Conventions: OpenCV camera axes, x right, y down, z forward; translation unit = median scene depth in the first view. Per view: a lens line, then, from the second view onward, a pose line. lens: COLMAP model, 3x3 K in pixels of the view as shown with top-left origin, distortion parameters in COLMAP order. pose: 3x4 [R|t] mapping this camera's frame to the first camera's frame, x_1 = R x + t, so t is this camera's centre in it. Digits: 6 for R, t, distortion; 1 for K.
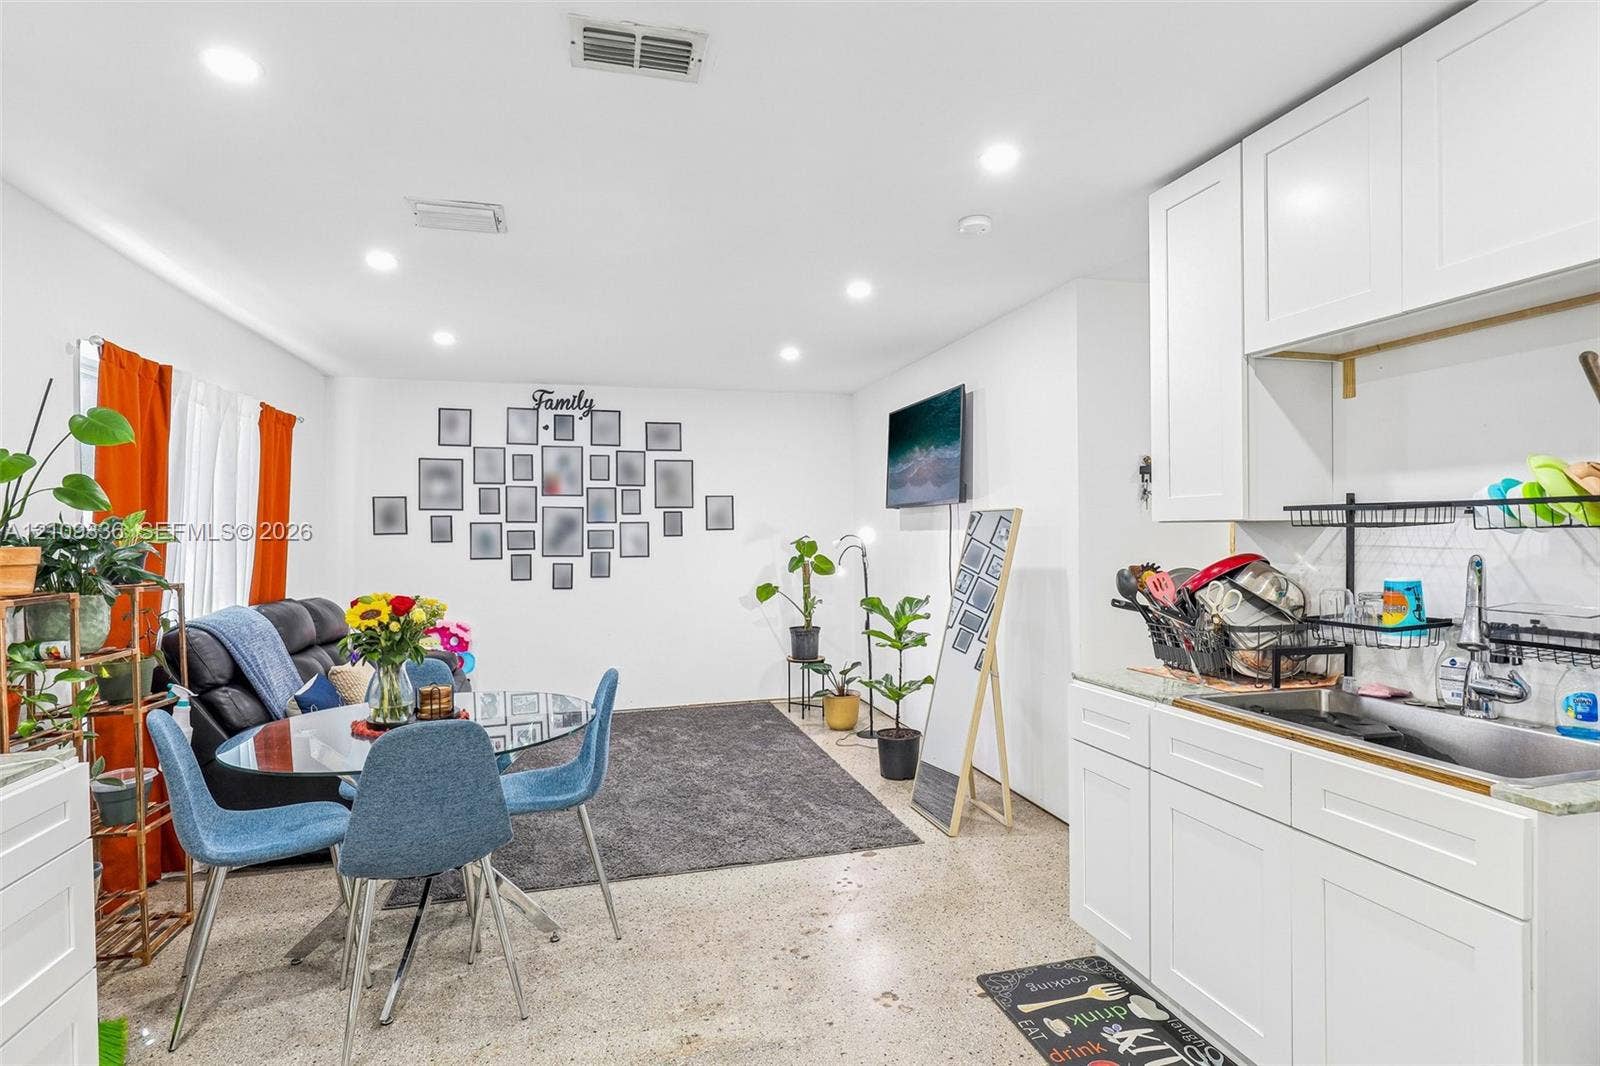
lens RADIAL K [[806.4, 0, 805.5], [0, 806.4, 536.1], [0, 0, 1]] dist [-0.001958, -0.000610]
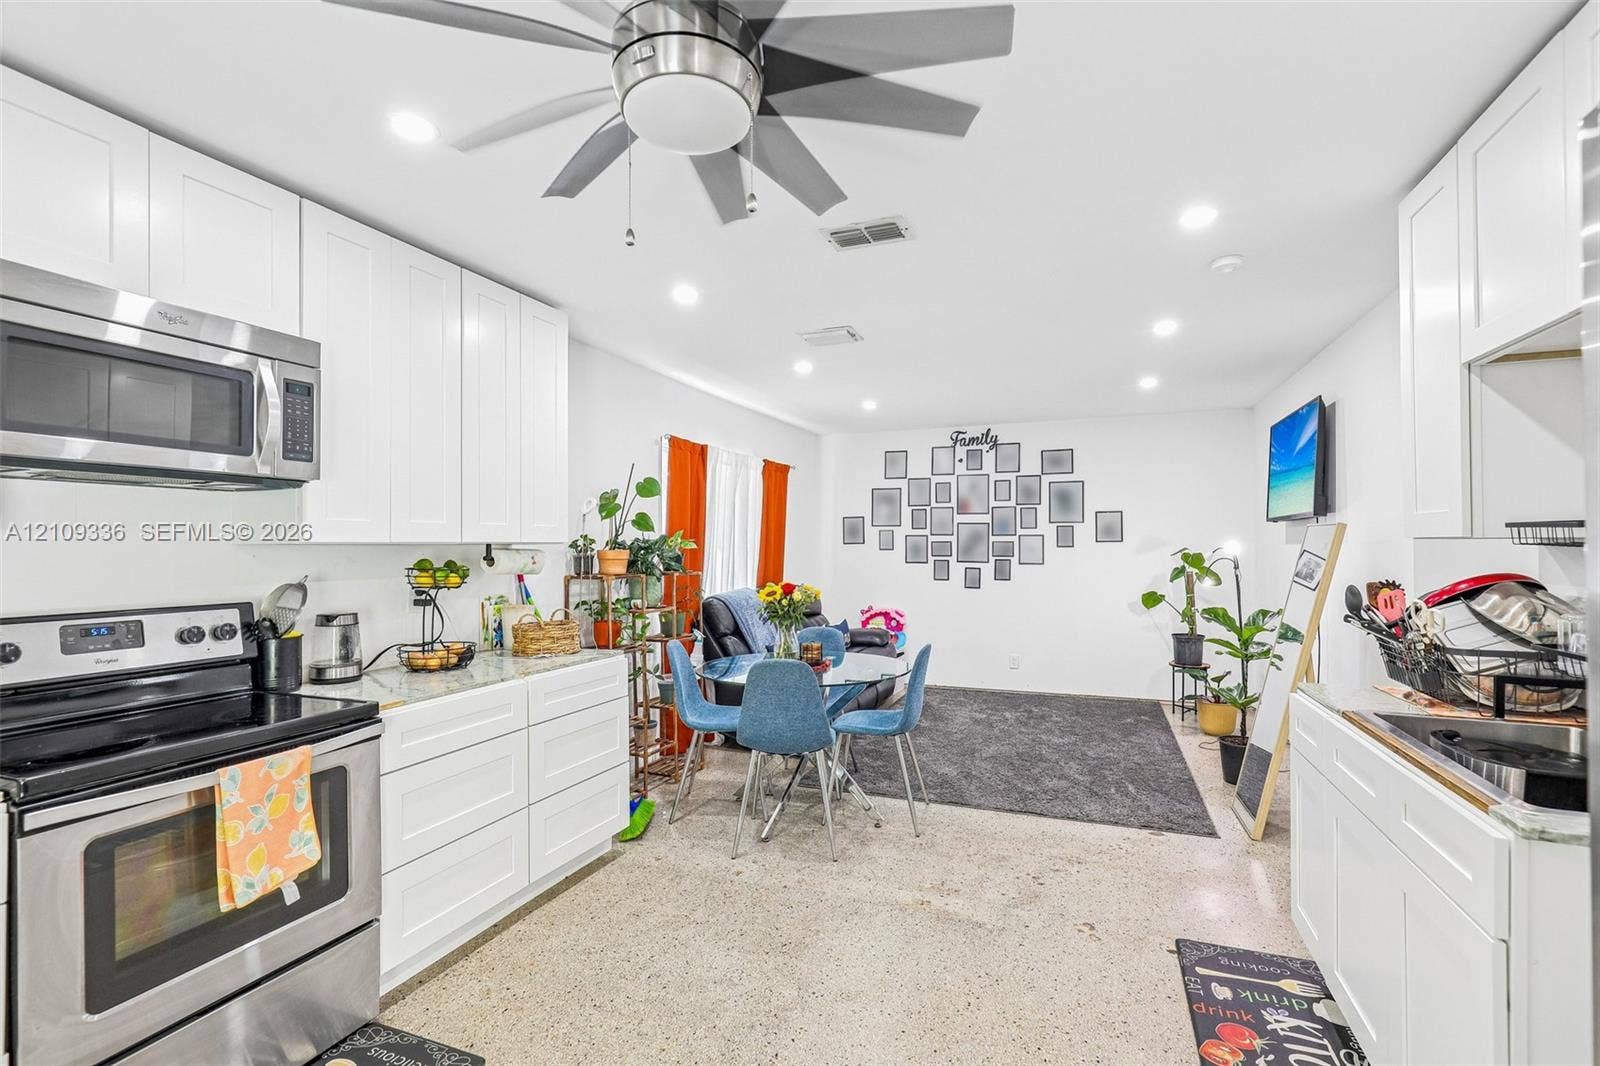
lens RADIAL K [[738.3, 0, 823.0], [0, 738.3, 535.4], [0, 0, 1]] dist [0.000235, -0.000393]
pose [[0.804741, 0.000558, -0.593626, 0.274366], [-0.008250, 0.999913, -0.010245, -0.004124], [0.593569, 0.013142, 0.804676, -0.090670]]
